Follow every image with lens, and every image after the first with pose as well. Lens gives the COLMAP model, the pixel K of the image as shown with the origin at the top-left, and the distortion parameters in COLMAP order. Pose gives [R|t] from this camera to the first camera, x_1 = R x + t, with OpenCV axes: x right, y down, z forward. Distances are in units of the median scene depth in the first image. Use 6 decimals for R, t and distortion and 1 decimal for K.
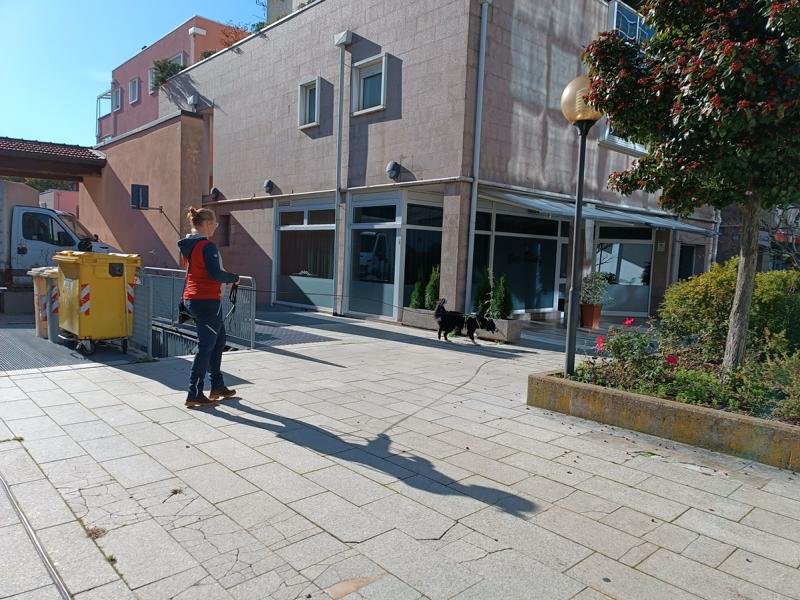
lens RADIAL K [[574.7, 0, 405.7], [0, 574.7, 301.3], [0, 0, 1]] dist [0.048498, -0.031376]
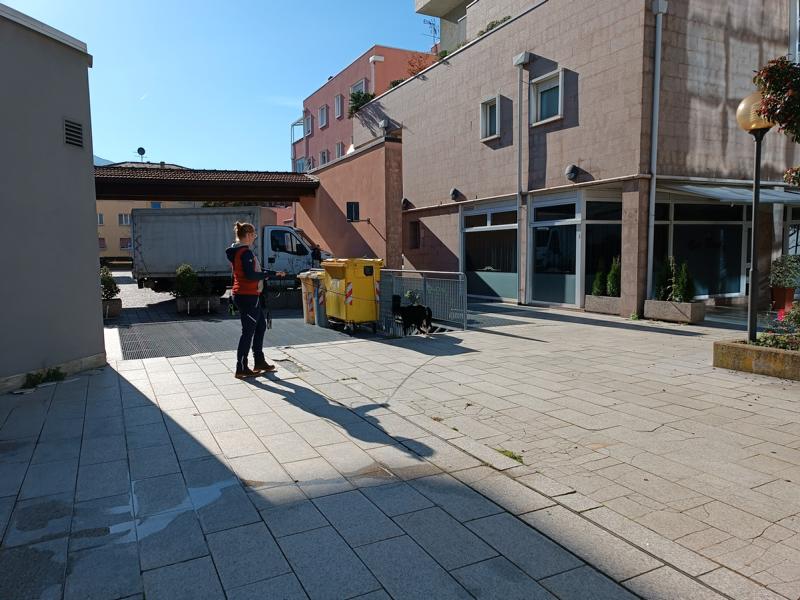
lens RADIAL K [[574.7, 0, 406.0], [0, 574.7, 295.1], [0, 0, 1]] dist [0.048498, -0.031376]
pose [[0.961837, -0.028963, -0.272084, -0.032794], [0.027837, 0.999580, -0.007998, 0.009021], [0.272202, 0.000119, 0.962240, -0.156863]]
